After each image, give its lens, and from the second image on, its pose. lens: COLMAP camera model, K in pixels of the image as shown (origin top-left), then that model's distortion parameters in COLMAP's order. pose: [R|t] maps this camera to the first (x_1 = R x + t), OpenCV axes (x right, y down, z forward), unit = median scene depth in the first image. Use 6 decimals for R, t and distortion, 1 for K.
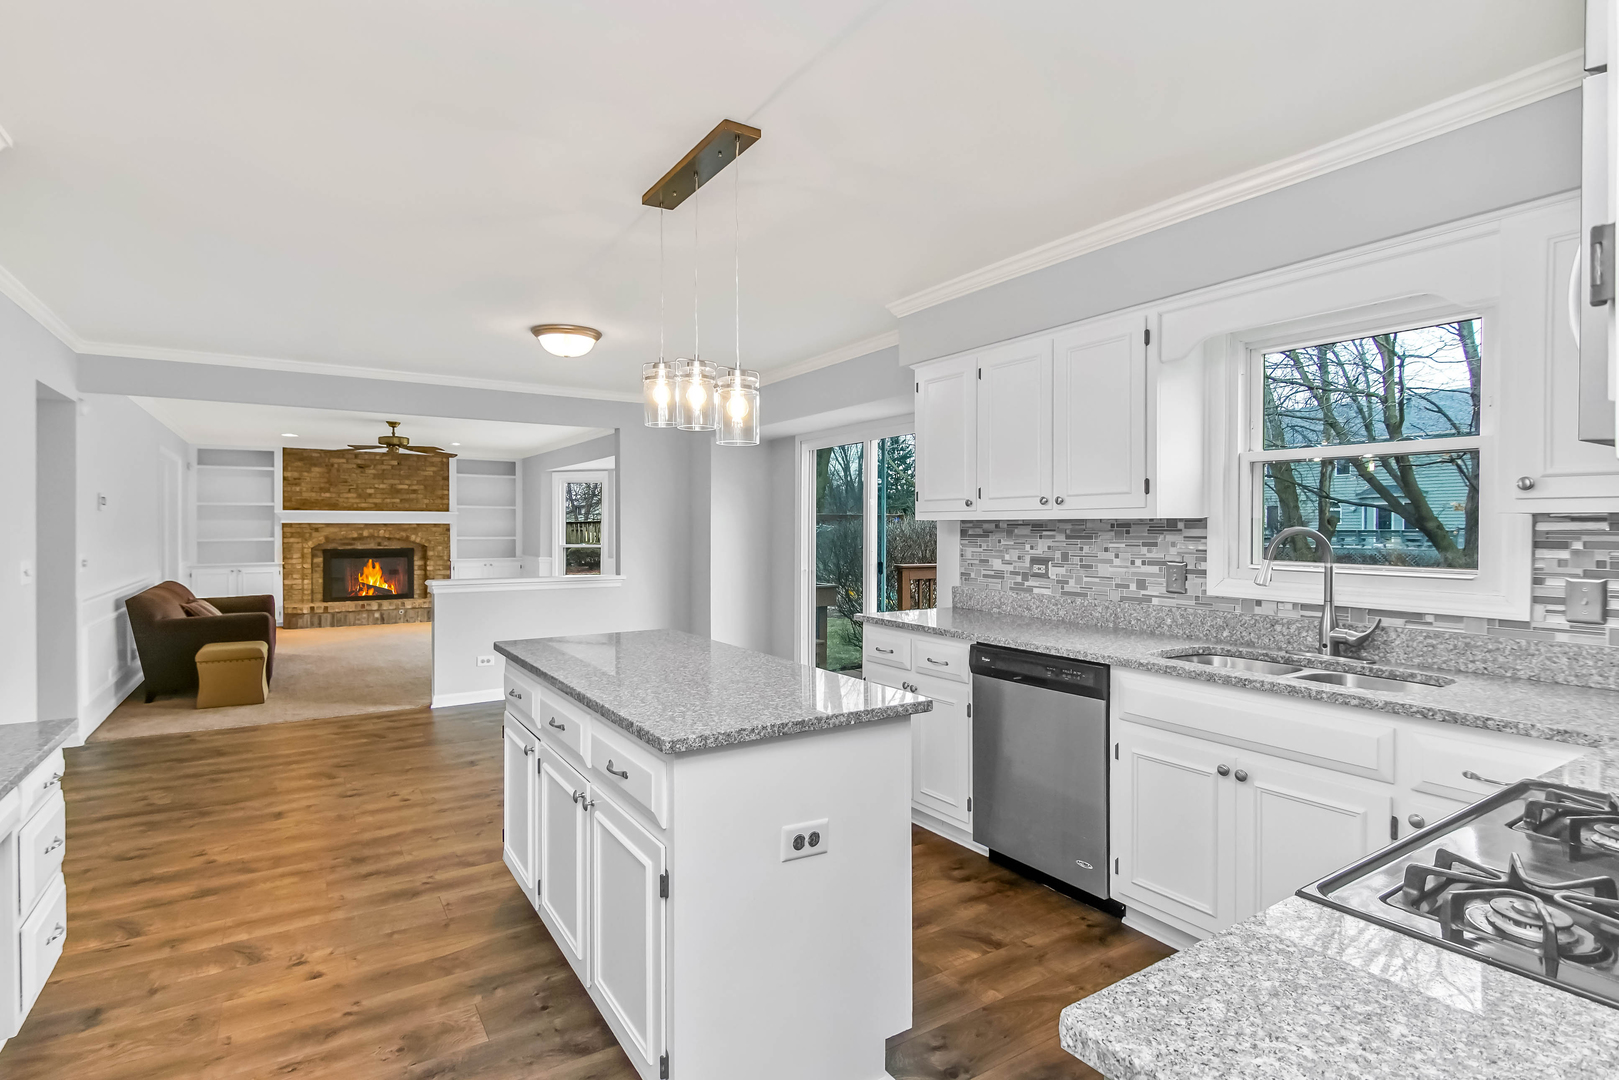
lens RADIAL K [[804.1, 0, 789.2], [0, 804.1, 532.4], [0, 0, 1]] dist [0.004290, -0.000406]
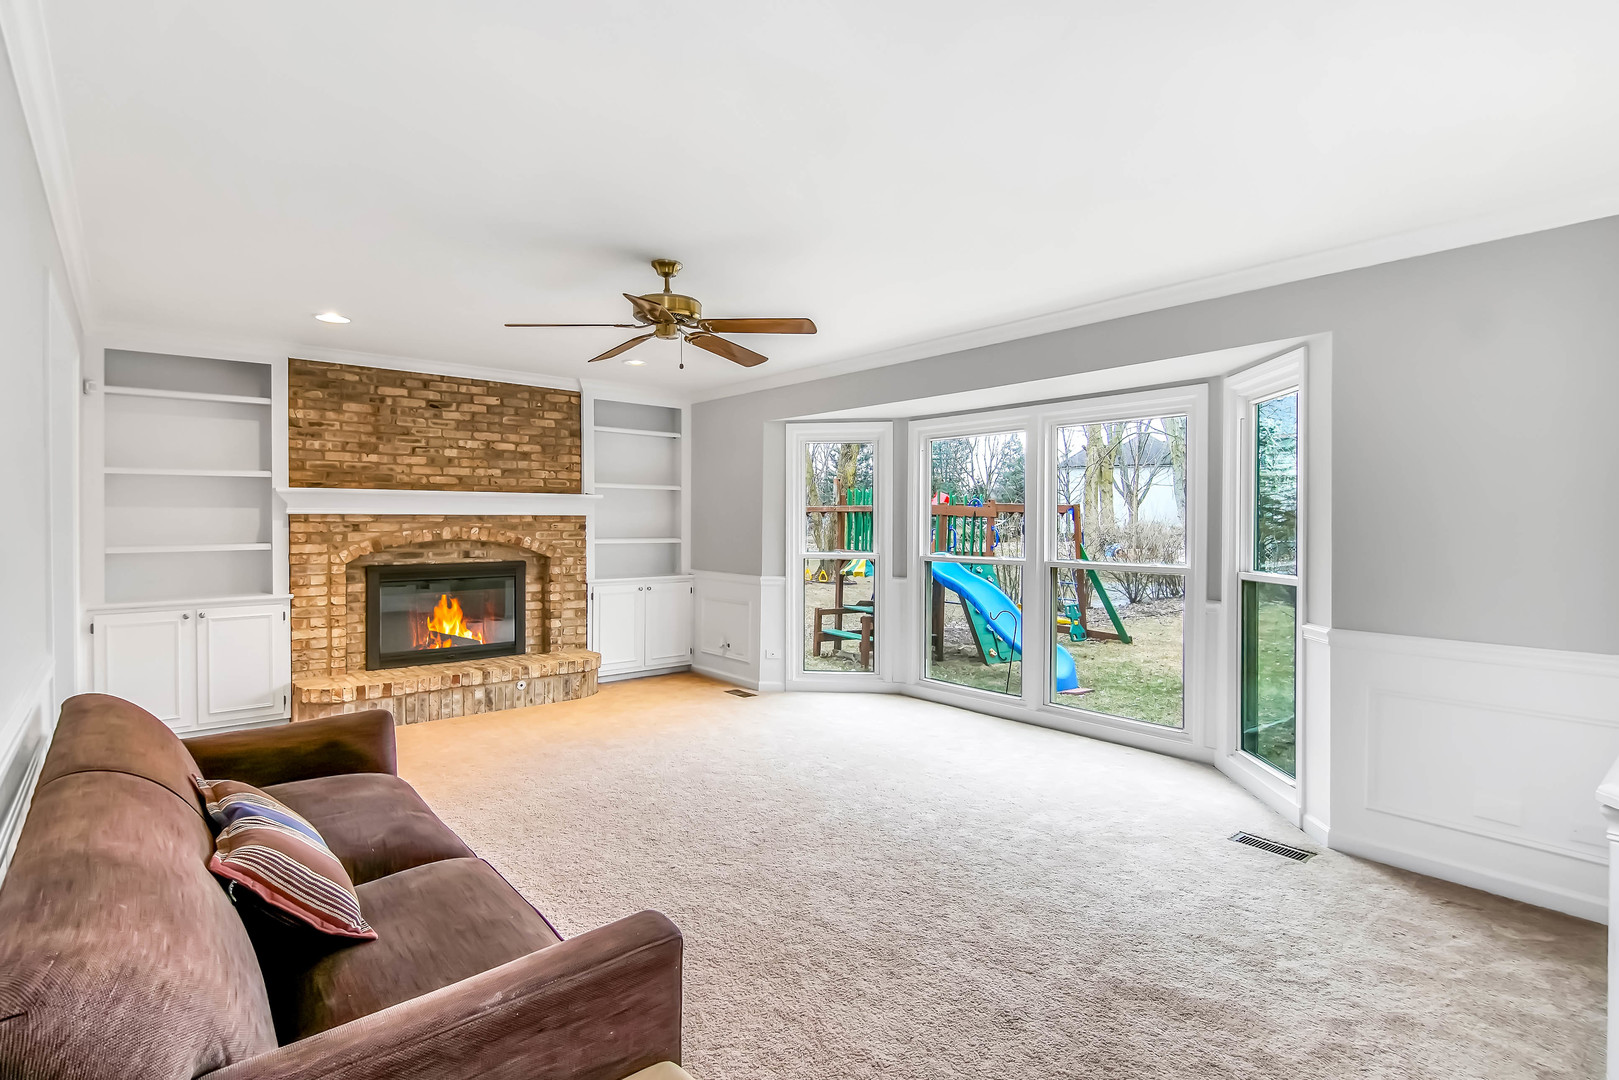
lens RADIAL K [[804.1, 0, 769.3], [0, 804.1, 530.2], [0, 0, 1]] dist [0.004290, -0.000406]
pose [[0.992179, -0.002119, 0.124803, -0.420850], [0.001547, 0.999988, 0.004682, -0.003664], [-0.124811, -0.004453, 0.992171, 0.504491]]
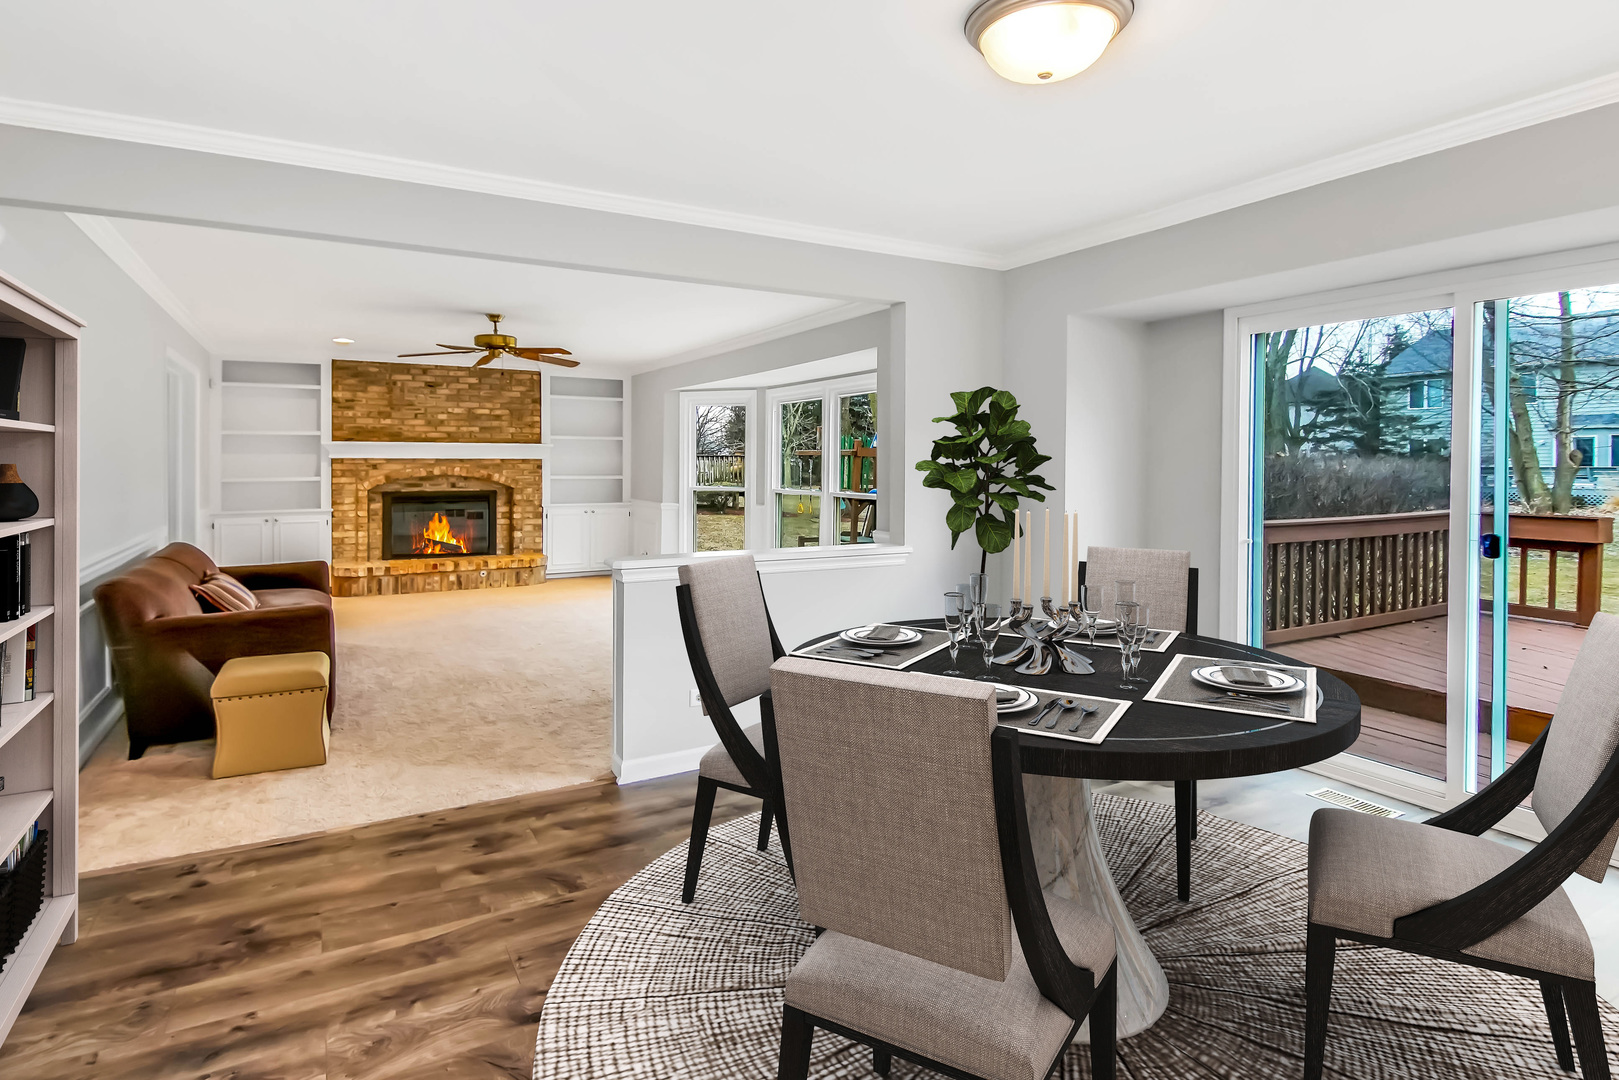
lens RADIAL K [[868.7, 0, 843.2], [0, 868.7, 467.4], [0, 0, 1]] dist [0.000546, -0.001284]
pose [[0.999873, 0.000515, -0.015899, -0.134275], [-0.000536, 0.999999, -0.001270, -0.001946], [0.015899, 0.001279, 0.999873, 0.188827]]
